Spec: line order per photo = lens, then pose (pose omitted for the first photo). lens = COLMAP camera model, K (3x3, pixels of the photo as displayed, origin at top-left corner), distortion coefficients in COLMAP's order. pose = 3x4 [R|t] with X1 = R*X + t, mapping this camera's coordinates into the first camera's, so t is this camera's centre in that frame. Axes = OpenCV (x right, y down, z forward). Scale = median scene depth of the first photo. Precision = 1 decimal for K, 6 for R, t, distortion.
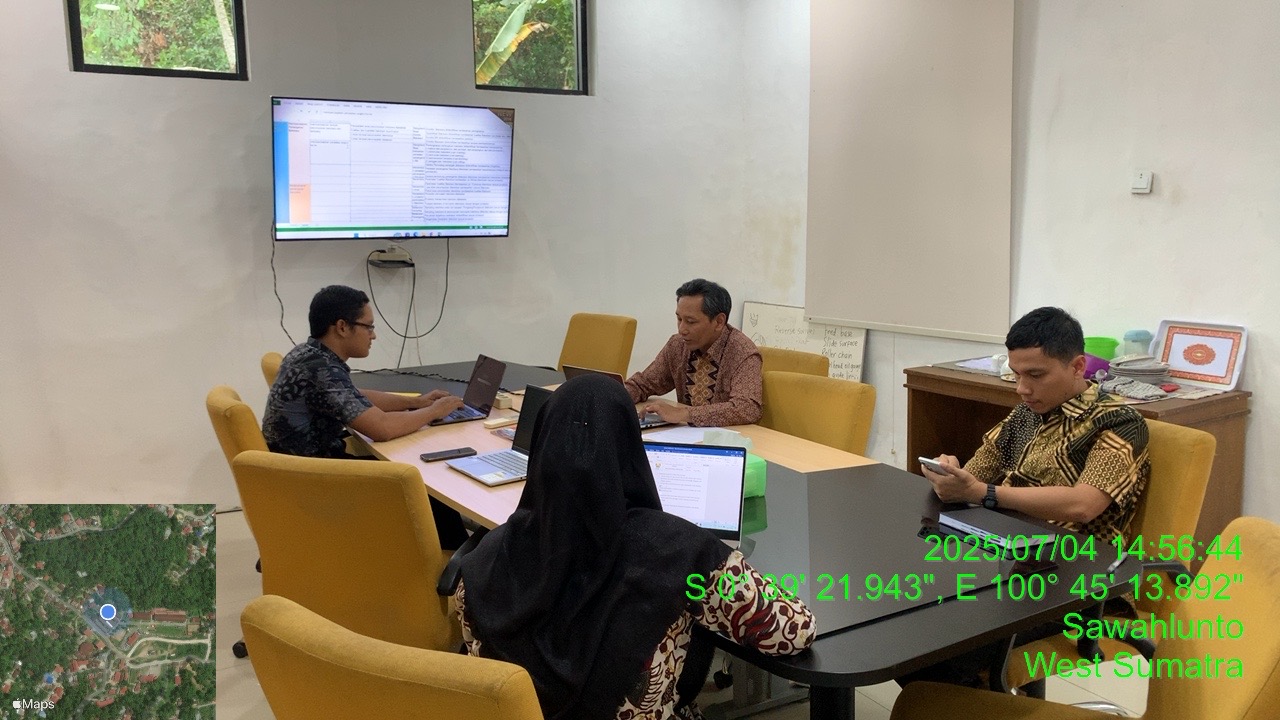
lens RADIAL K [[955.5, 0, 640.0], [0, 955.5, 360.0], [0, 0, 1]] dist [-0.002725, -0.001429]
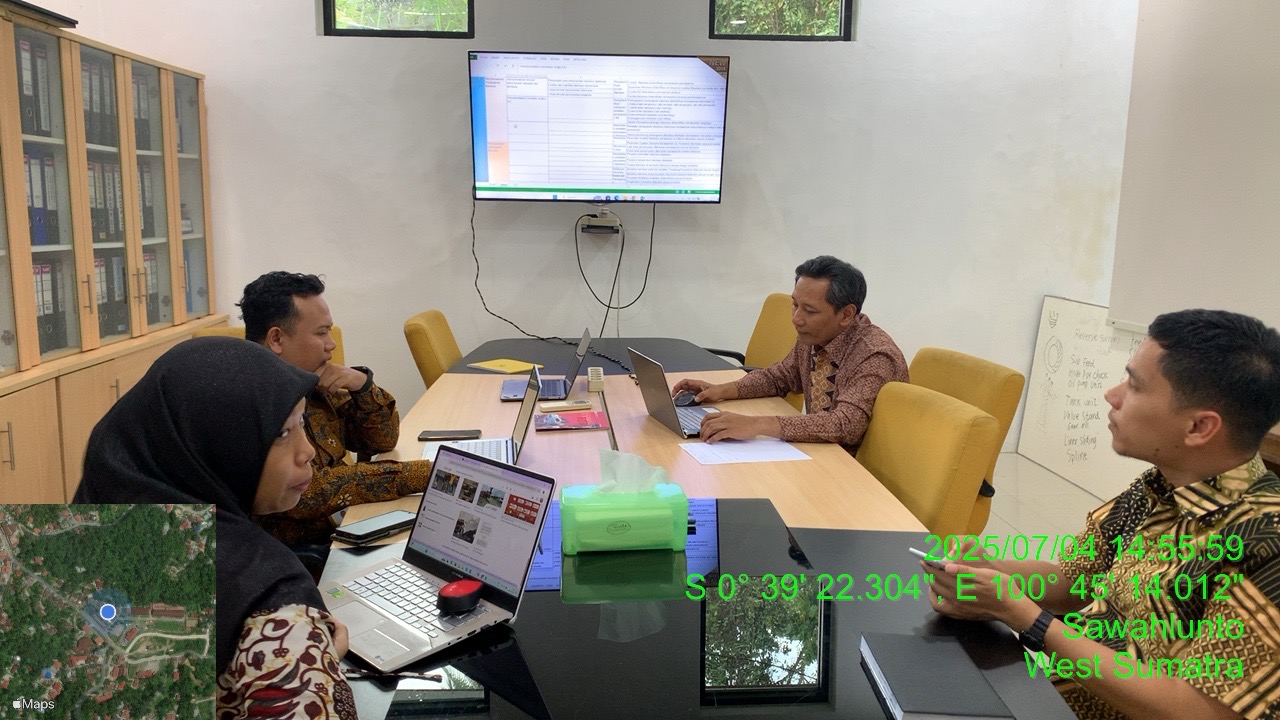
lens RADIAL K [[944.2, 0, 640.0], [0, 944.2, 360.0], [0, 0, 1]] dist [0.032734, -0.001811]
pose [[0.892645, 0.095804, -0.440462, 0.211378], [-0.087467, 0.995394, 0.039245, -0.012435], [0.442193, 0.003494, 0.896913, 0.187281]]
